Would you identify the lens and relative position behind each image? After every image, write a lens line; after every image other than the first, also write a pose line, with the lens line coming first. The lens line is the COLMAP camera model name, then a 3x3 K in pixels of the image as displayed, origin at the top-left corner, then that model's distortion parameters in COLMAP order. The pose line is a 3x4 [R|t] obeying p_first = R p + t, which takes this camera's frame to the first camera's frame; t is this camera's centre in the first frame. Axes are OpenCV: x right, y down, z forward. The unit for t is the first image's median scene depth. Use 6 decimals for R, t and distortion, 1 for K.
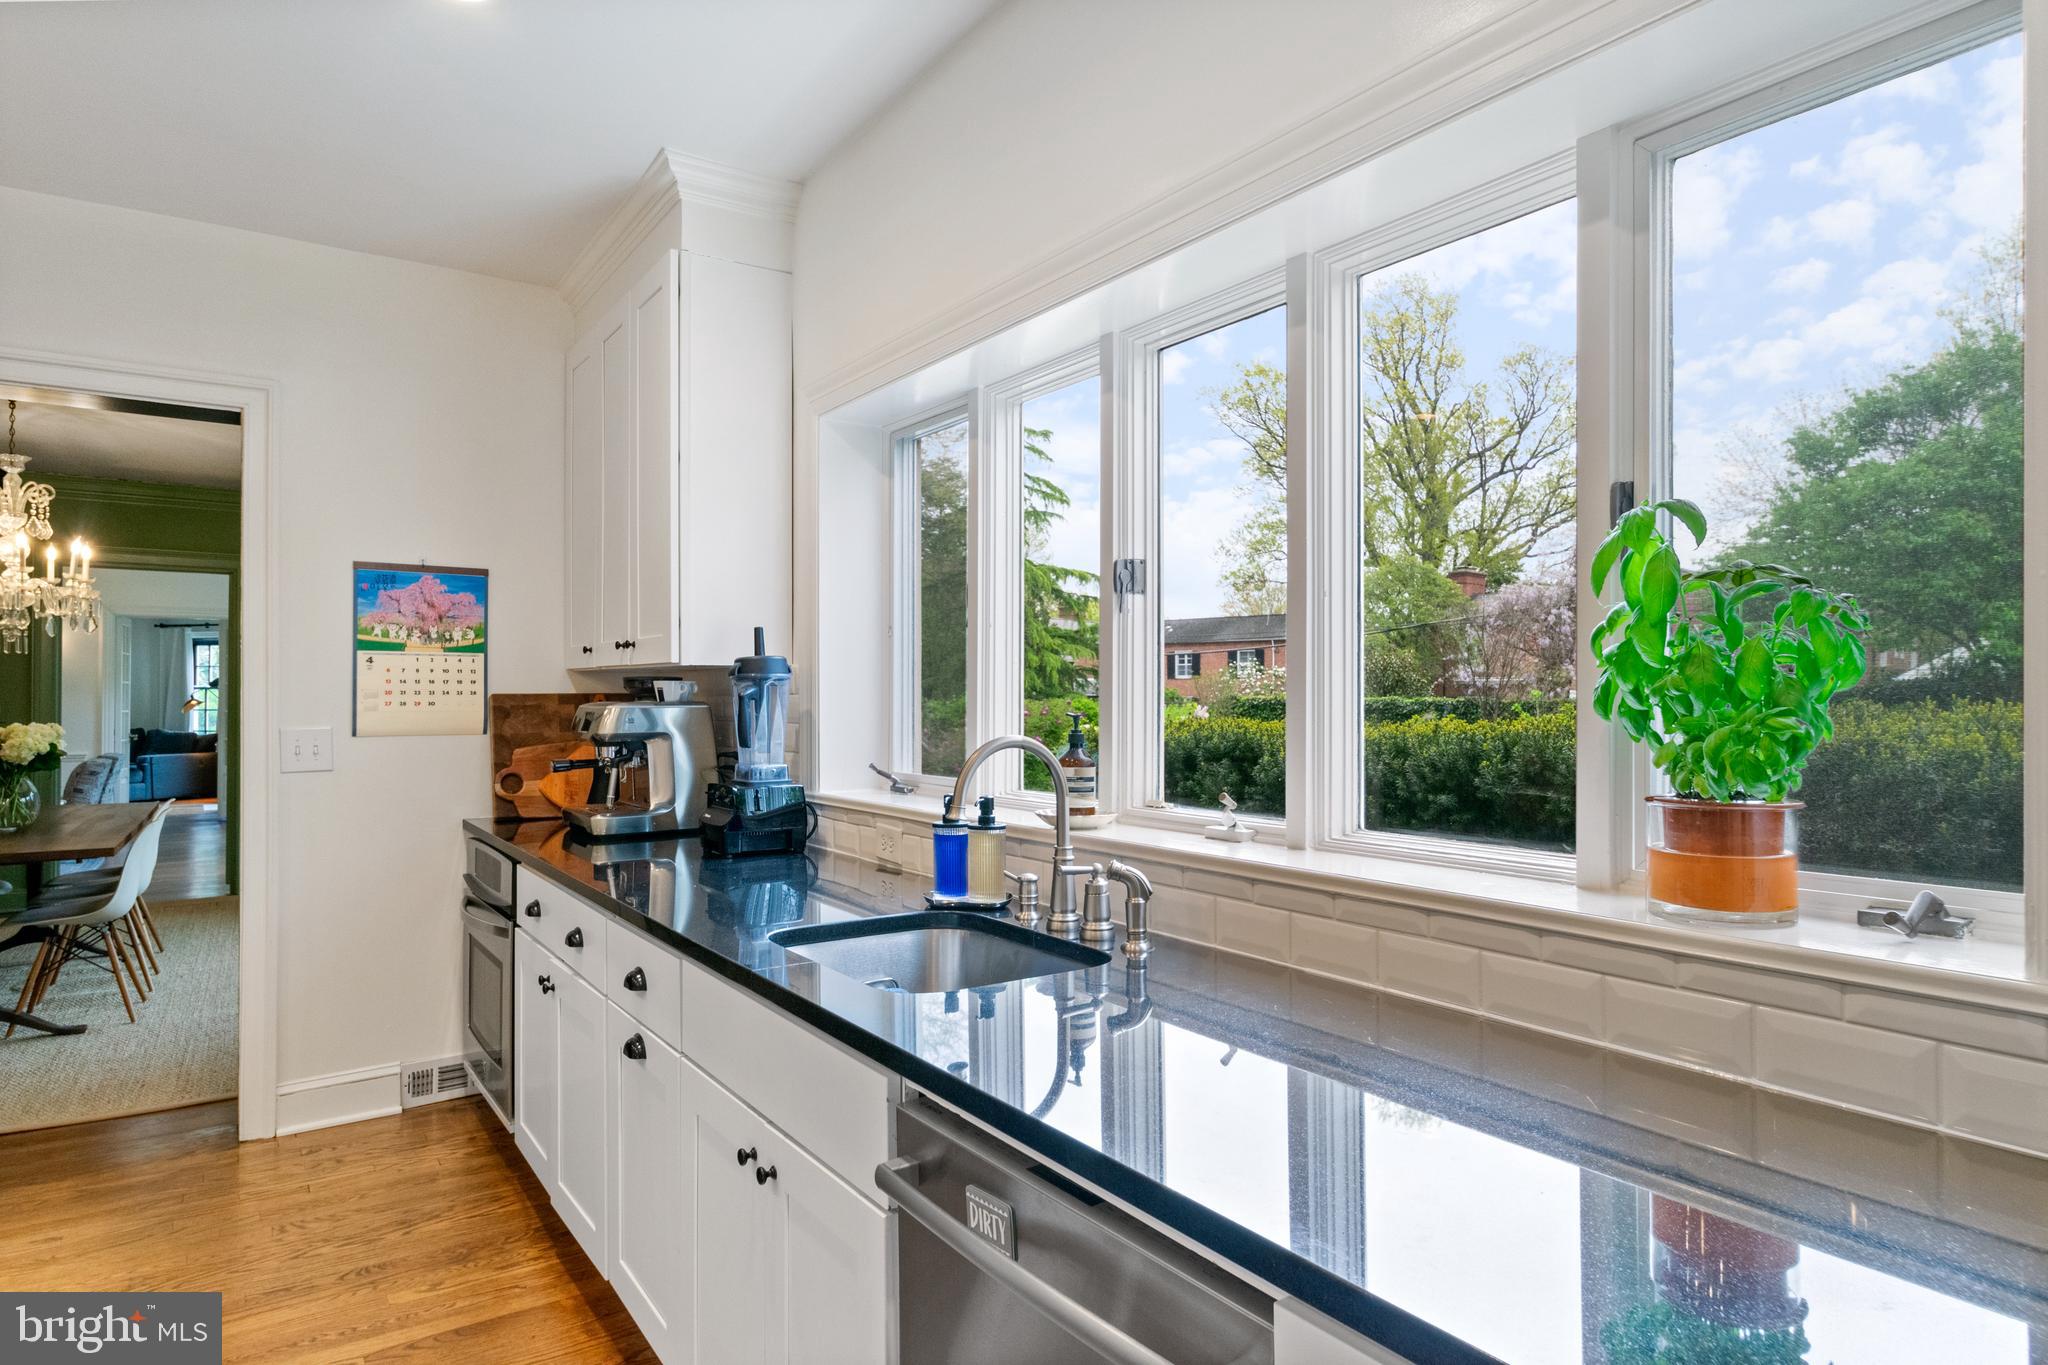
lens RADIAL K [[1189.4, 0, 1017.5], [0, 1189.4, 704.2], [0, 0, 1]] dist [-0.001201, -0.002005]
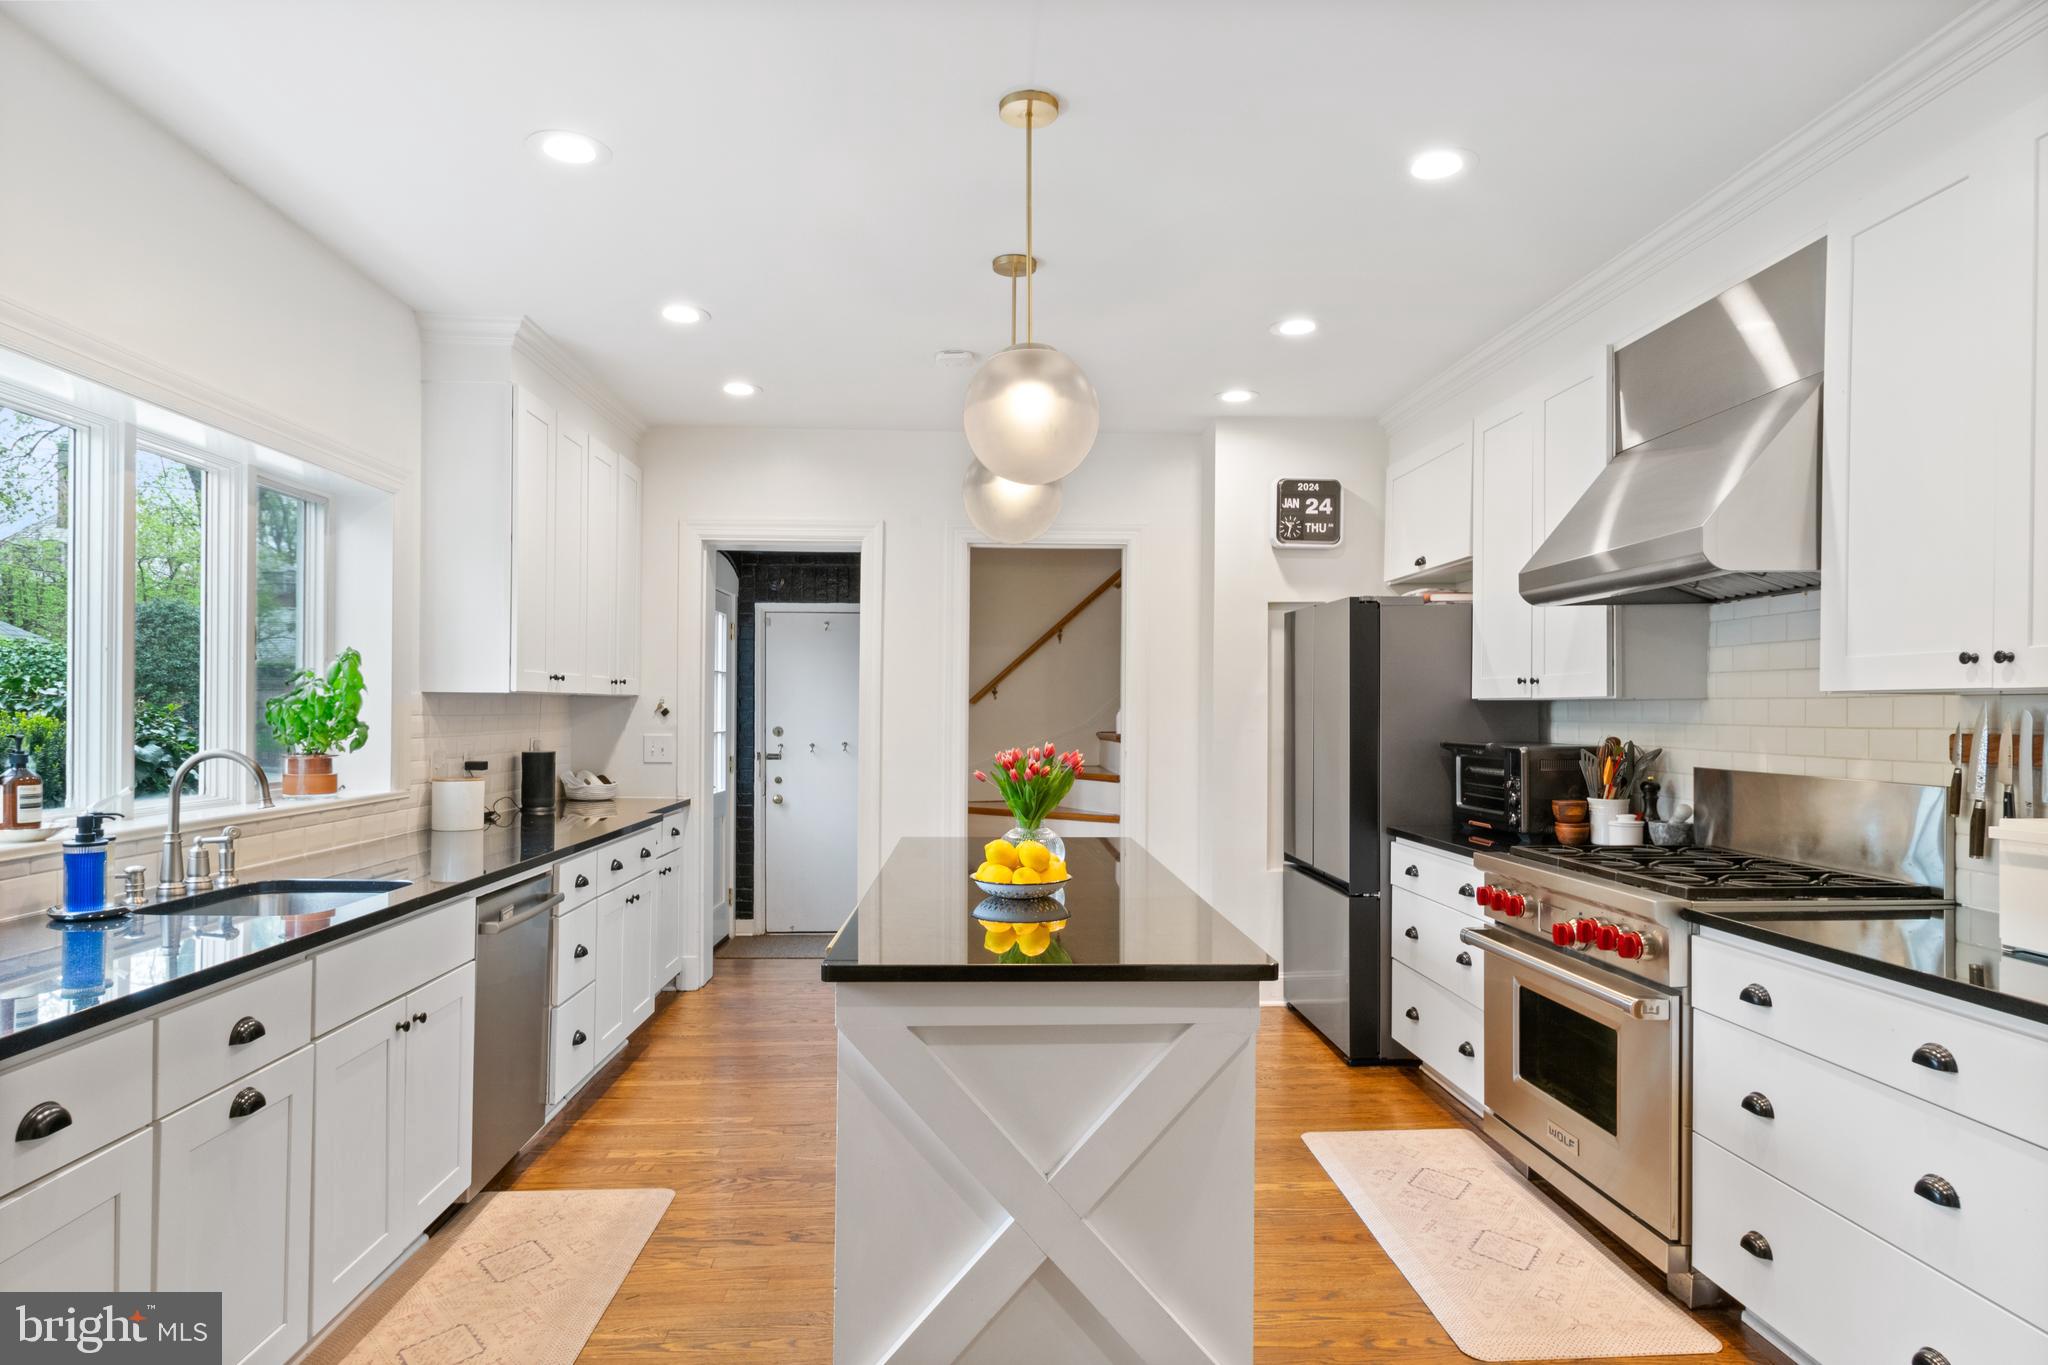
lens RADIAL K [[1189.4, 0, 1017.5], [0, 1189.4, 704.2], [0, 0, 1]] dist [-0.001201, -0.002005]
pose [[-0.856005, -0.002691, 0.516961, -1.356099], [-0.001962, 0.999996, 0.001956, -0.019534], [-0.516964, 0.000660, -0.856007, 1.573485]]
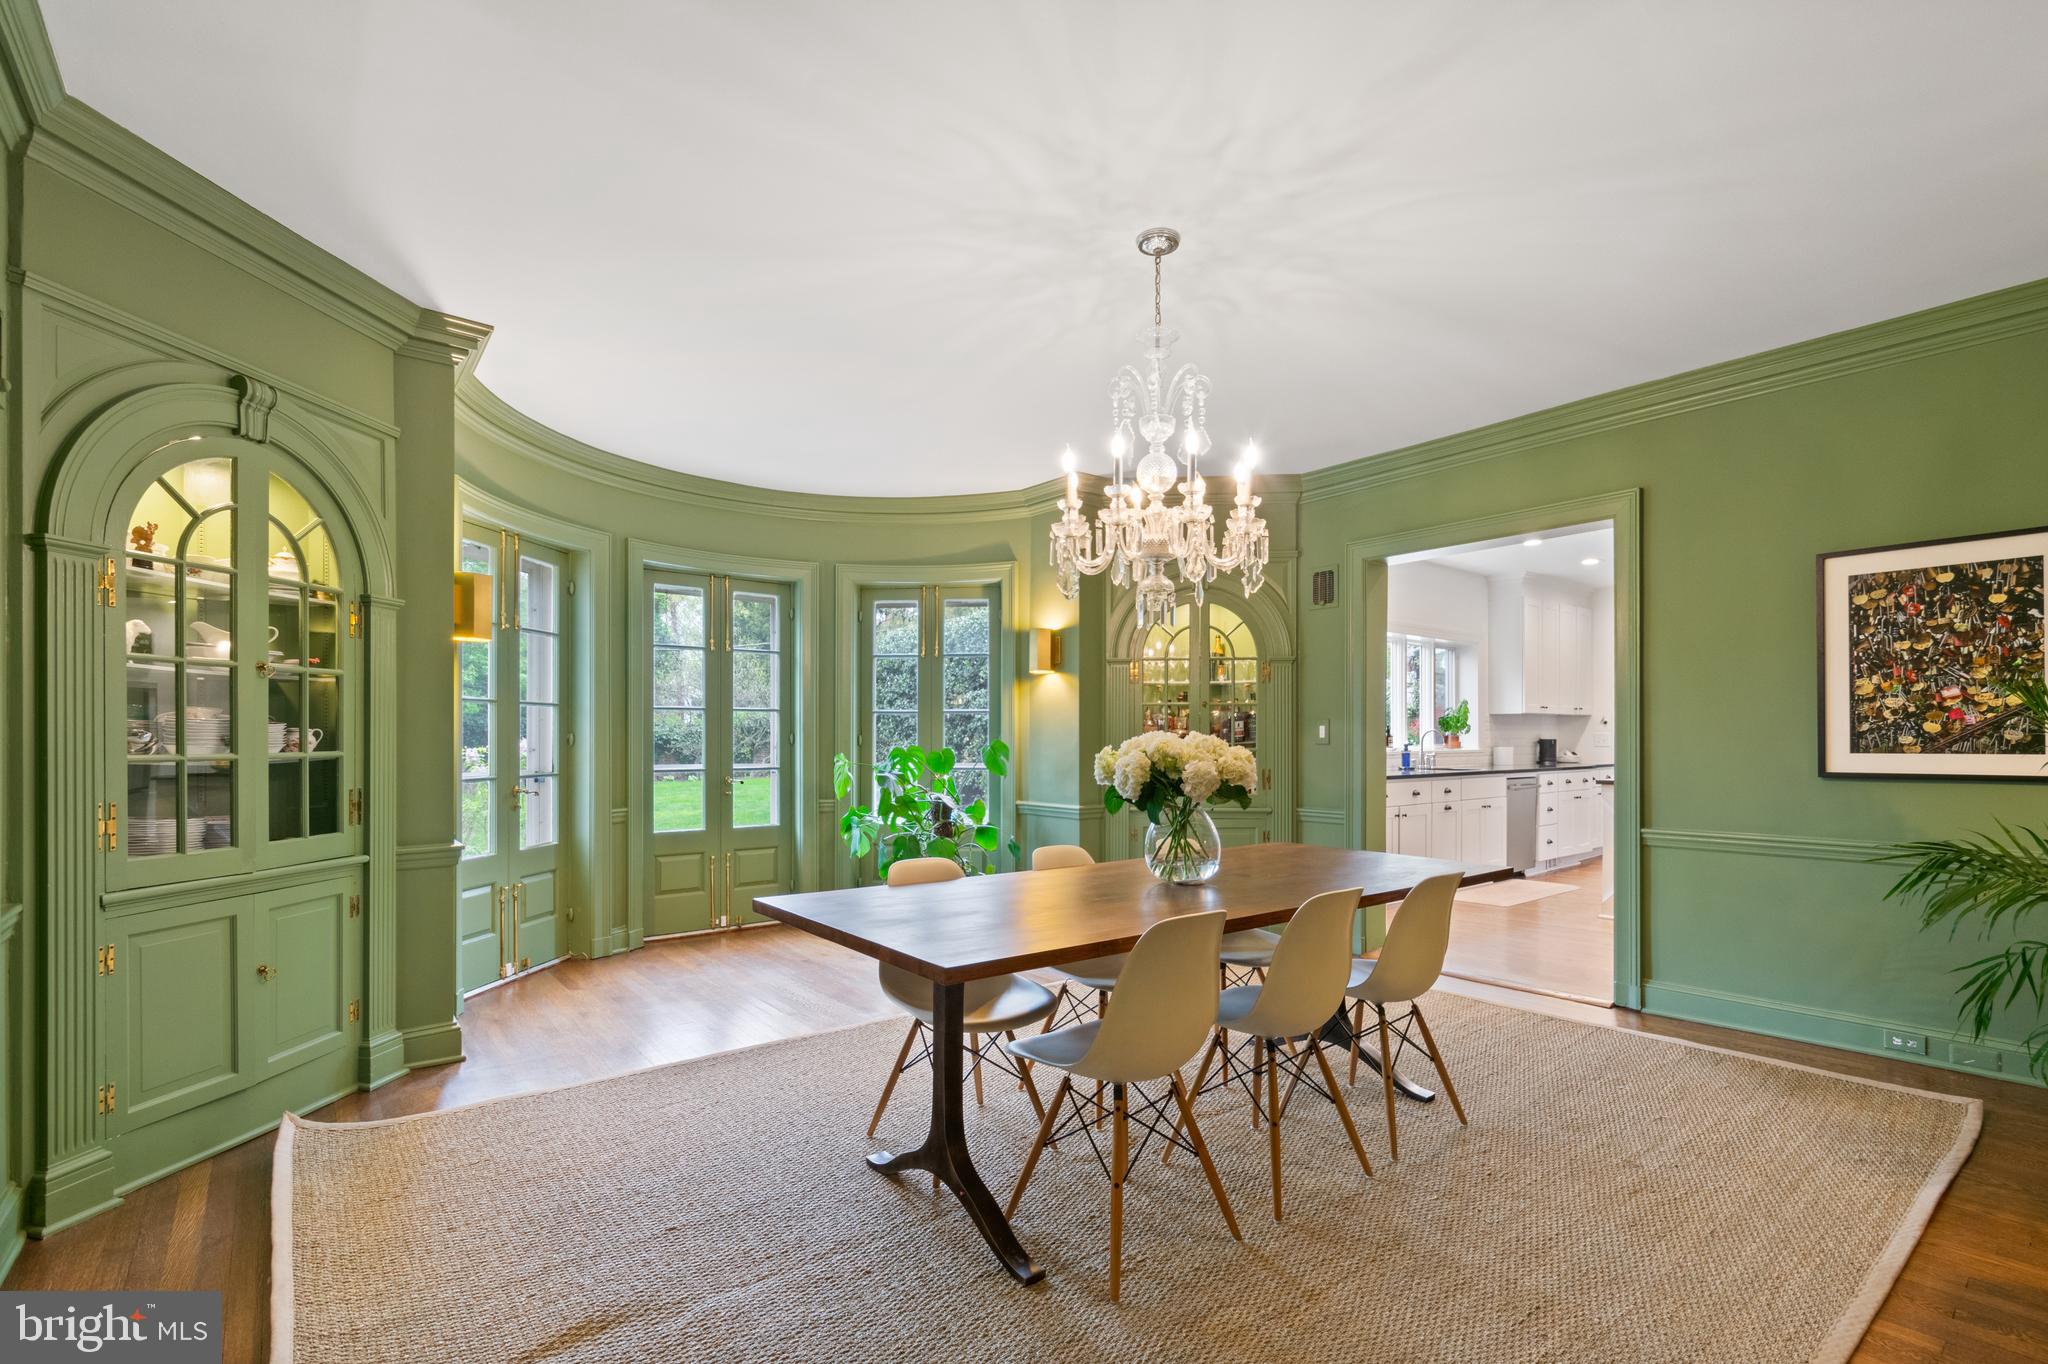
lens RADIAL K [[920.3, 0, 1011.8], [0, 920.3, 738.3], [0, 0, 1]] dist [0.000179, -0.000189]
pose [[-0.077294, 0.000904, 0.997008, -3.392746], [0.007191, 0.999974, -0.000350, 0.057840], [-0.996982, 0.007142, -0.077299, 2.821897]]
